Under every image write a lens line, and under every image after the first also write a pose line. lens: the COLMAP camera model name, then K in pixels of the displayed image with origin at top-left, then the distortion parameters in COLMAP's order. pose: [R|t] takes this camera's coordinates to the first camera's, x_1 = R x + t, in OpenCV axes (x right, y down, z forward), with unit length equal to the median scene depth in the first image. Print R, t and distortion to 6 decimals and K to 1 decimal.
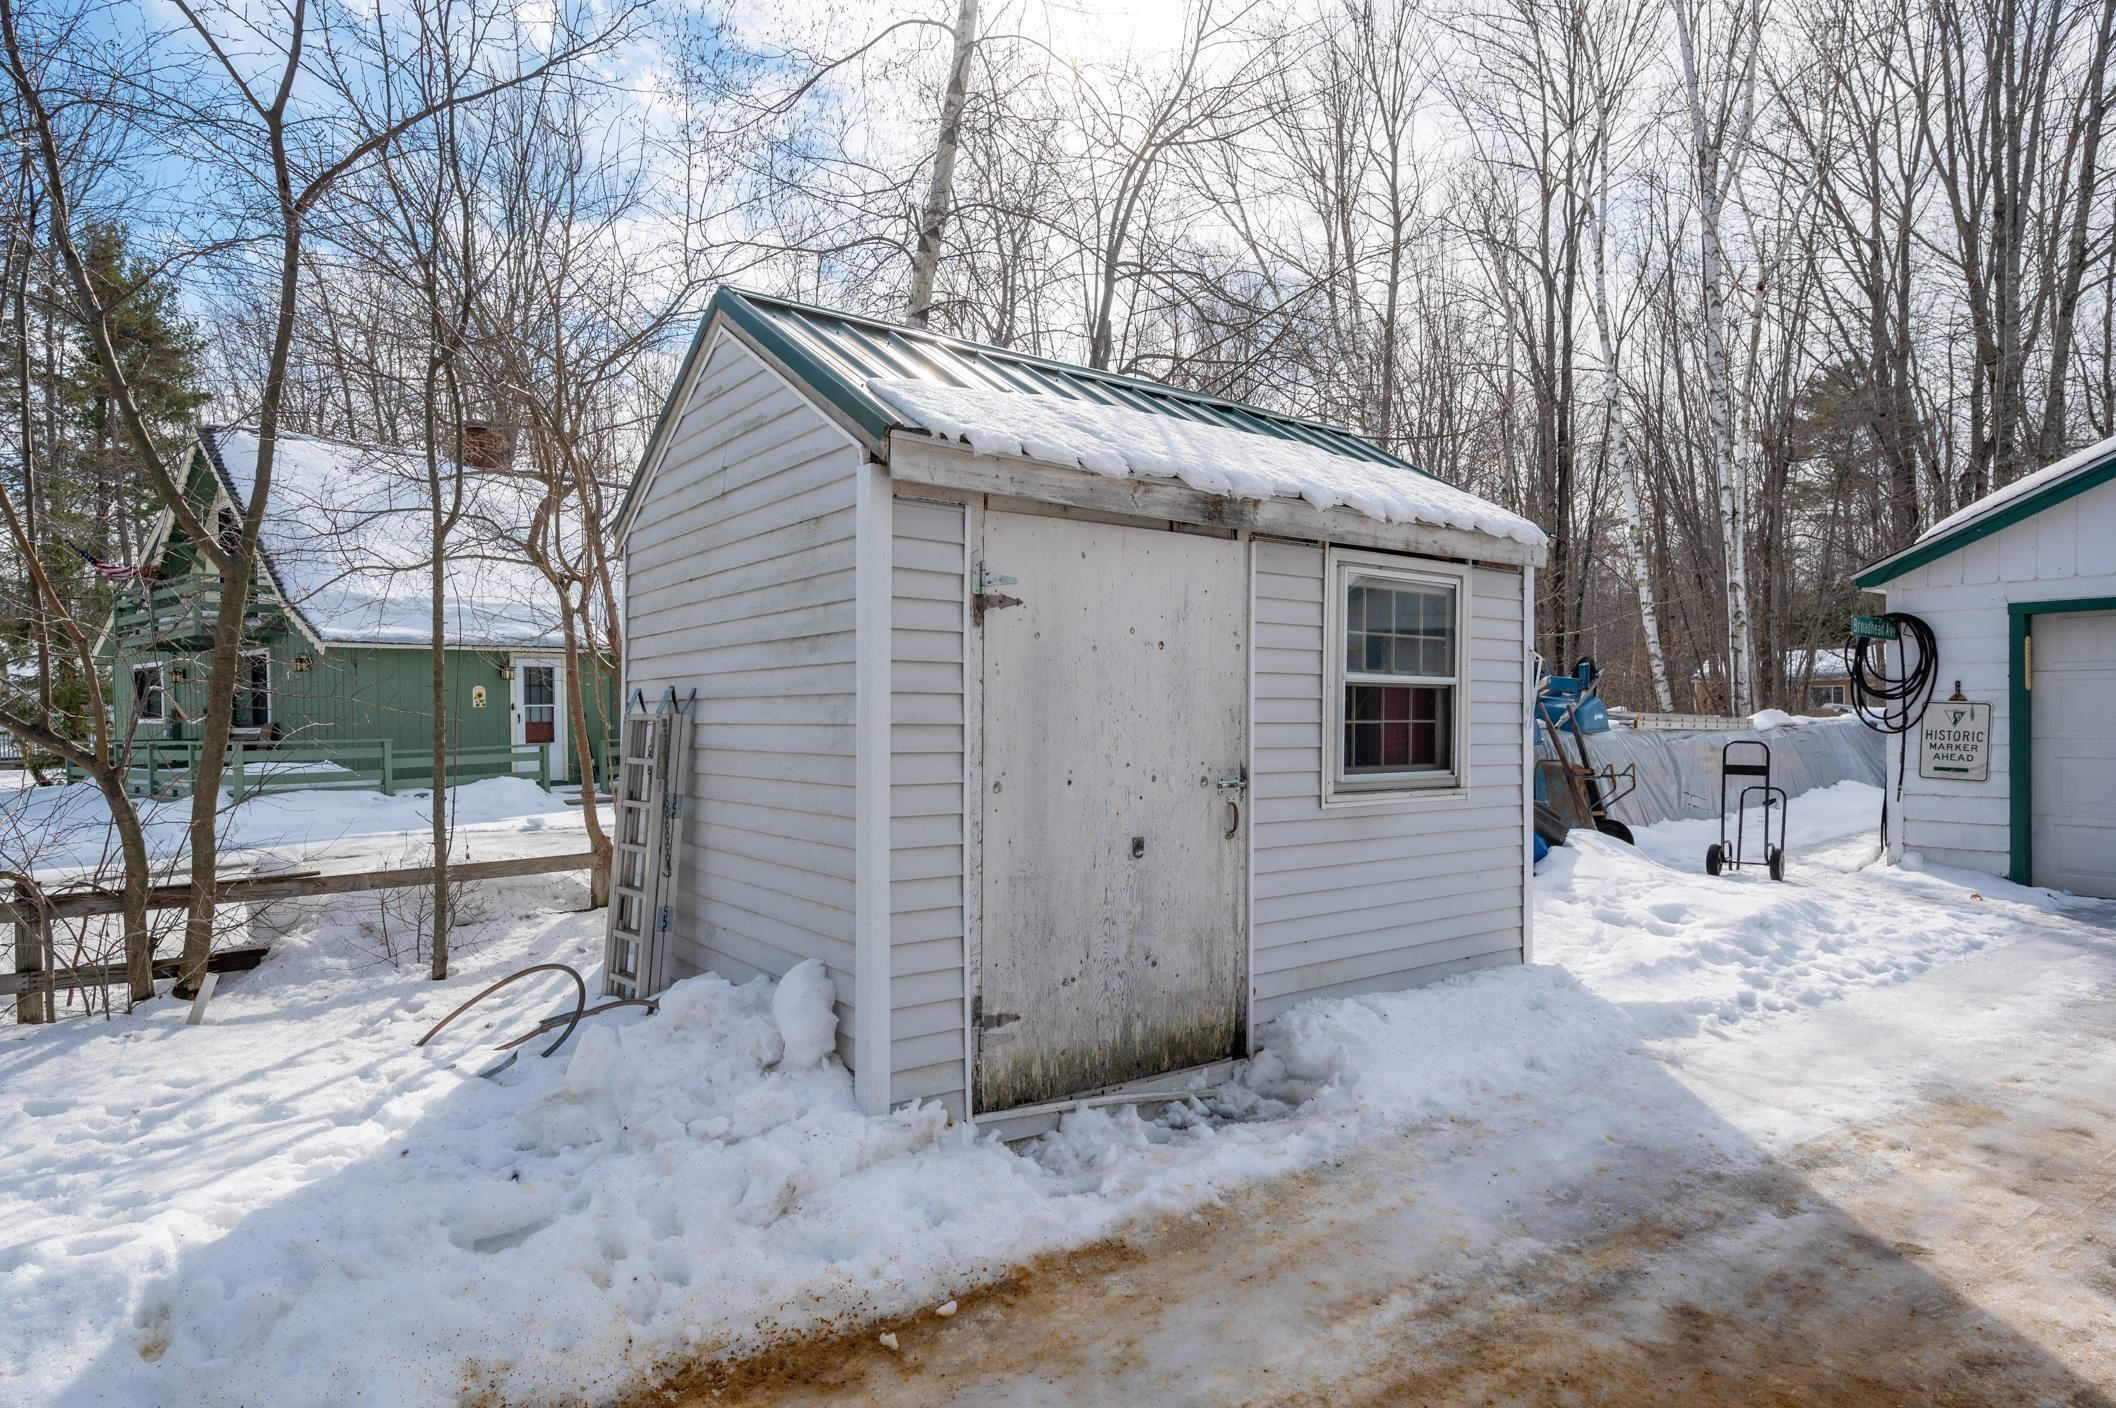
lens RADIAL K [[1219.1, 0, 1054.0], [0, 1219.1, 731.7], [0, 0, 1]] dist [-0.014458, 0.005731]
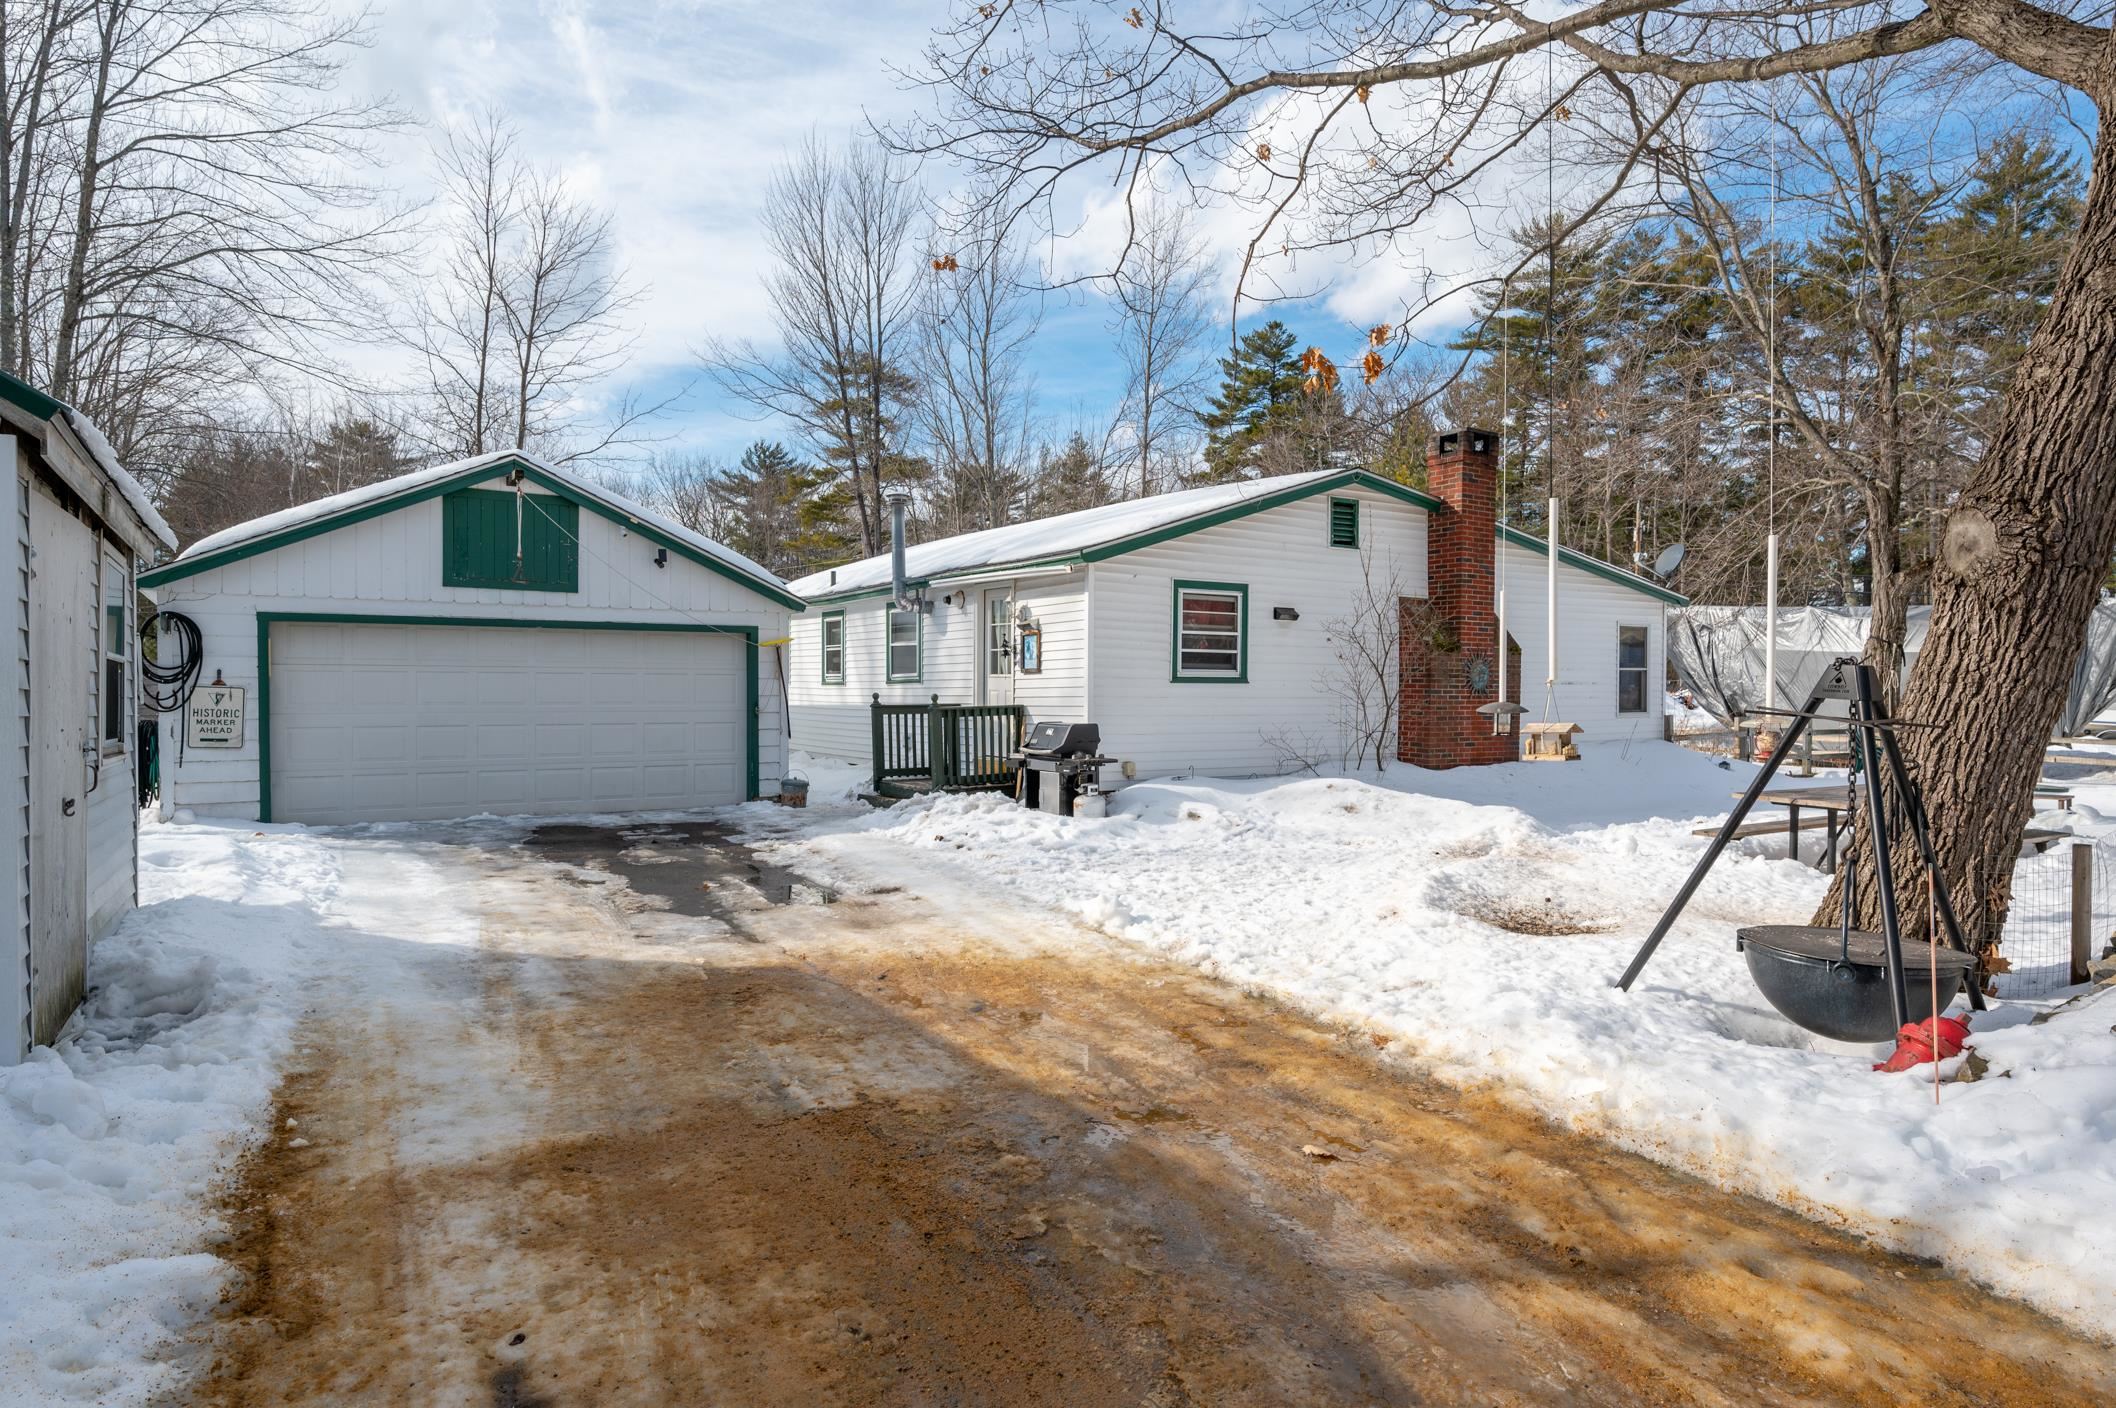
lens RADIAL K [[1219.1, 0, 1073.3], [0, 1219.1, 707.3], [0, 0, 1]] dist [-0.014458, 0.005731]
pose [[0.084286, -0.005108, 0.996429, -0.435726], [0.016779, 0.999852, 0.003707, 0.007421], [-0.996300, 0.016406, 0.084359, 0.003993]]
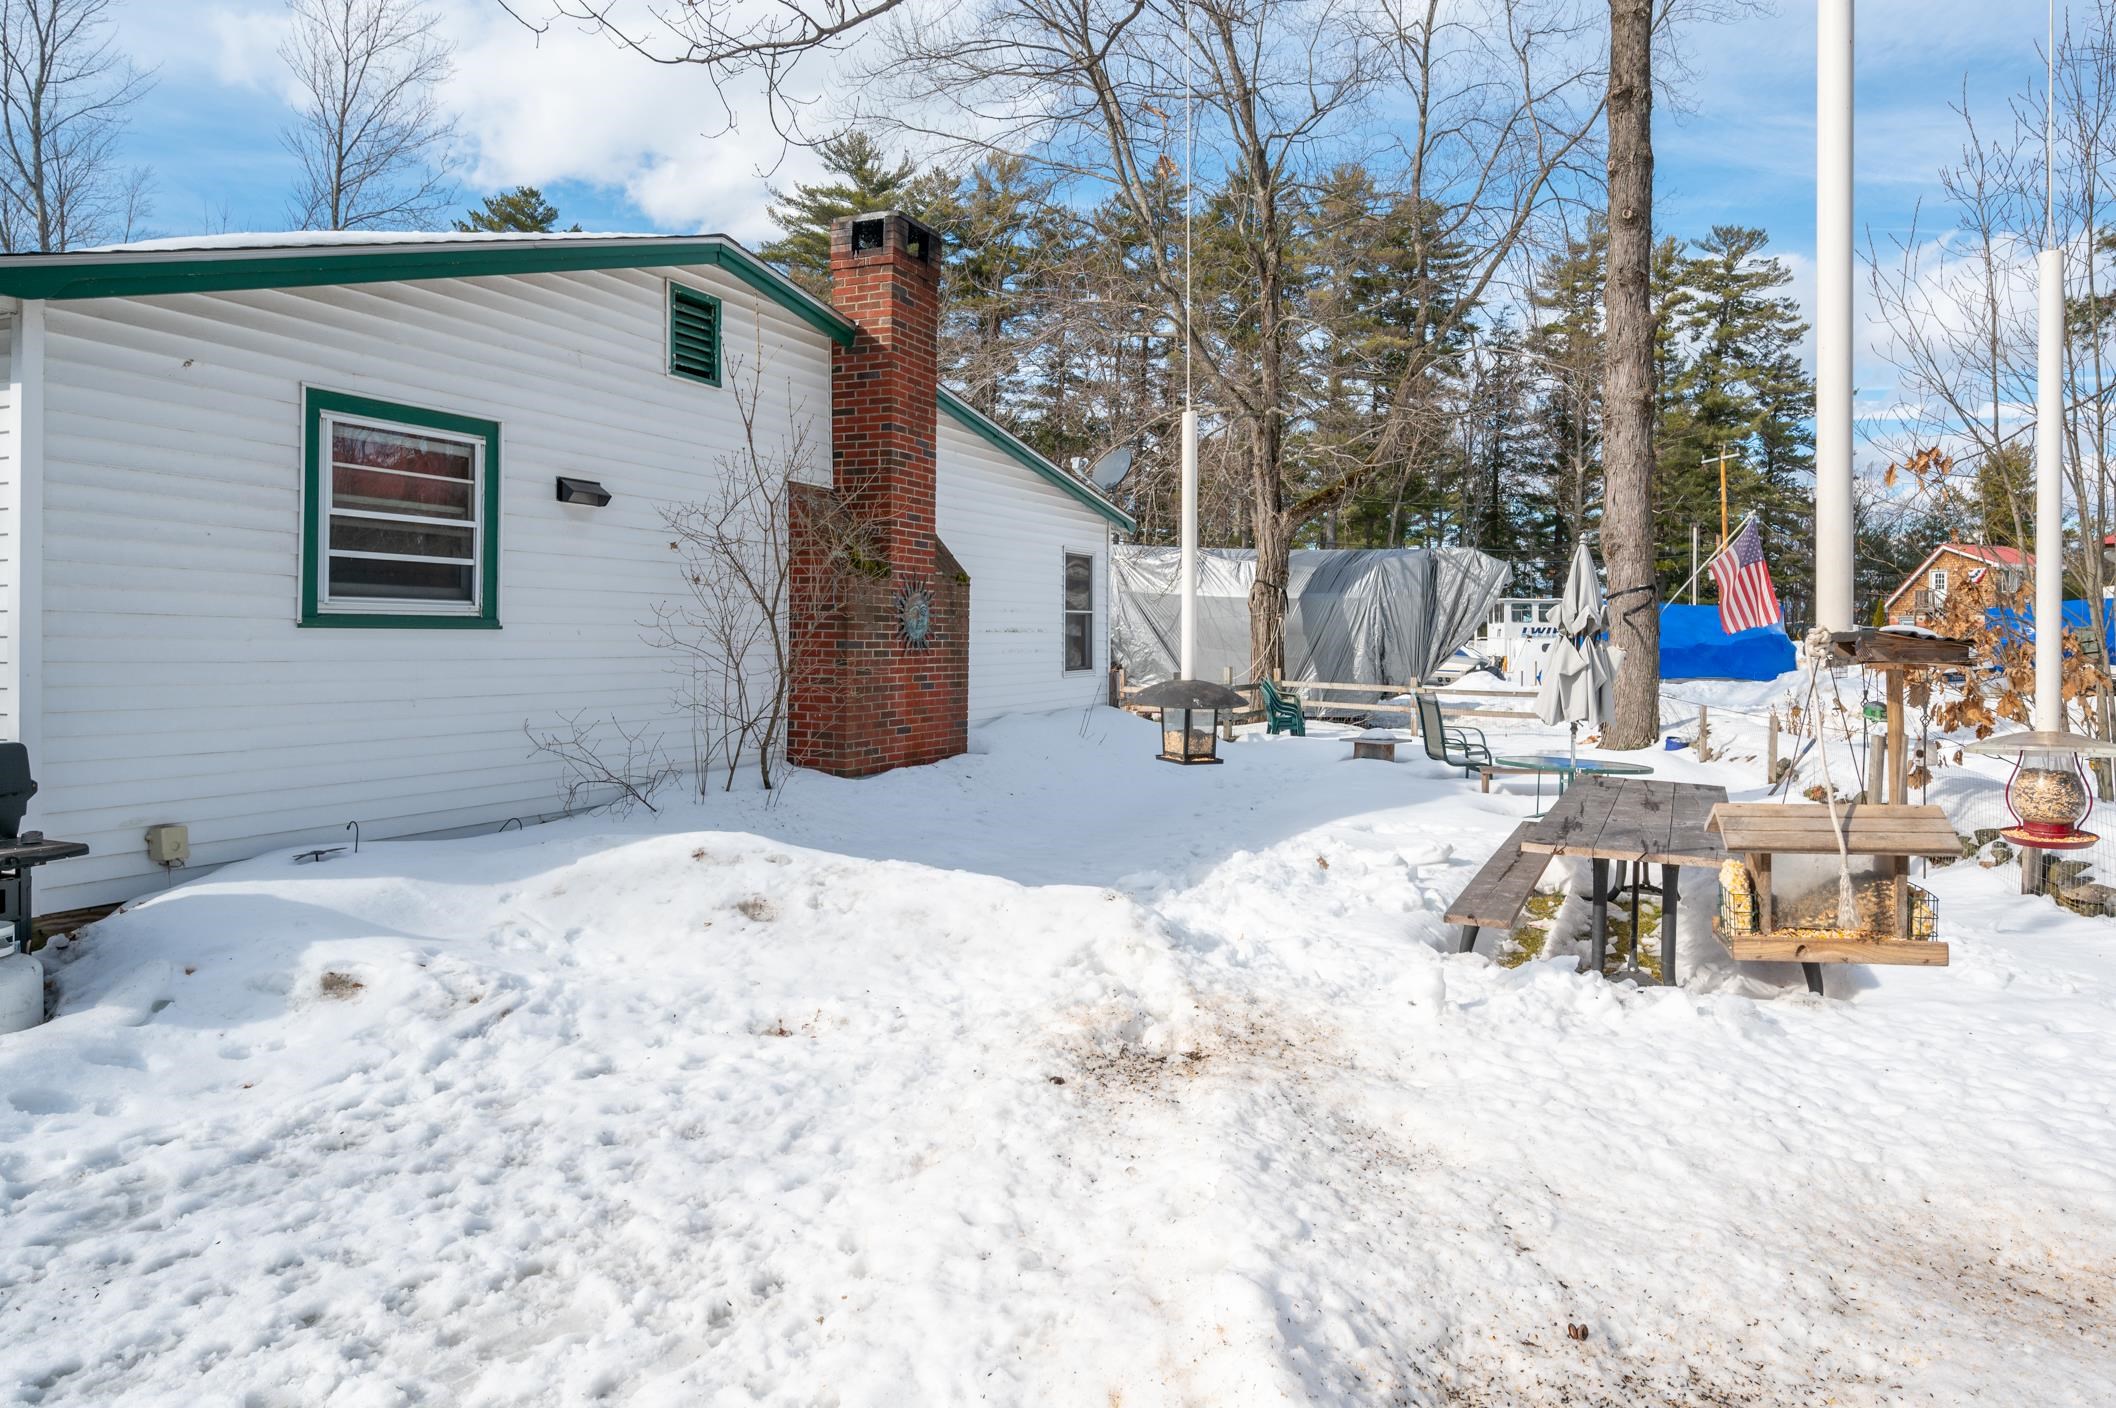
lens RADIAL K [[1271.3, 0, 1154.1], [0, 1271.3, 646.3], [0, 0, 1]] dist [-0.004650, 0.001578]
pose [[-0.511320, 0.001818, 0.859388, 0.229573], [0.018335, 0.999793, 0.008794, -0.002361], [-0.859195, 0.020254, -0.511248, -0.032546]]
